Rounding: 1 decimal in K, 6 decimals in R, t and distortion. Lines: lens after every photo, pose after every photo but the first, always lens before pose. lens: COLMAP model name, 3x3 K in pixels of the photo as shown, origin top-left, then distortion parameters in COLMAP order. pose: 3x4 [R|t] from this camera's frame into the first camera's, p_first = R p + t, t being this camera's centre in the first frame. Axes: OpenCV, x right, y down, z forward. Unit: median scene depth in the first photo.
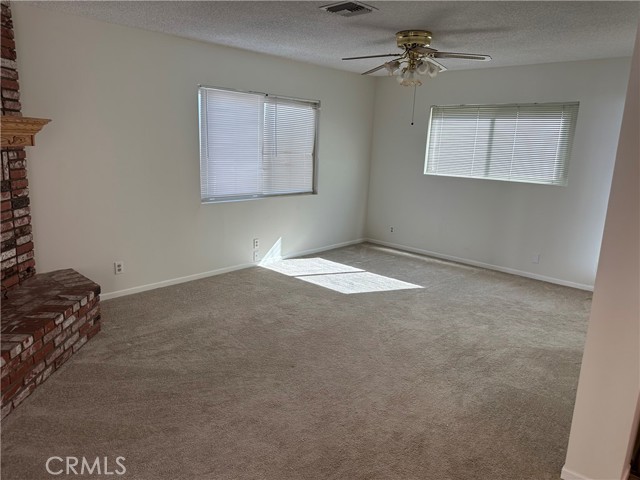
lens RADIAL K [[448.7, 0, 321.7], [0, 448.7, 231.1], [0, 0, 1]] dist [0.090768, -0.144033]
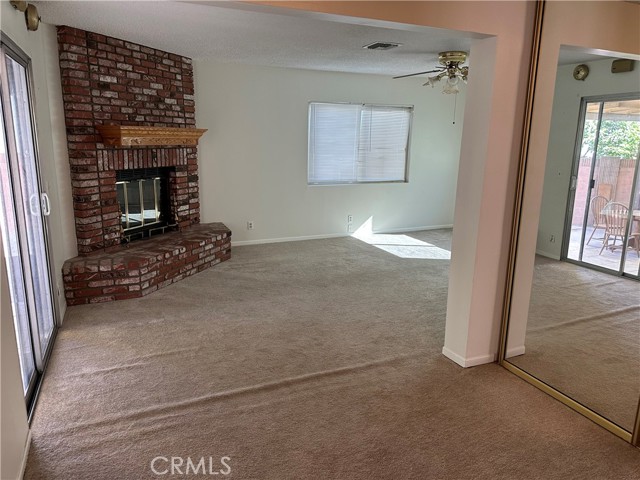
lens RADIAL K [[467.9, 0, 321.9], [0, 467.9, 236.6], [0, 0, 1]] dist [0.053140, -0.064808]
pose [[0.912190, 0.063424, -0.404828, 0.456108], [-0.062520, 0.997924, 0.015470, 0.087464], [0.404969, 0.011199, 0.914262, -0.374342]]
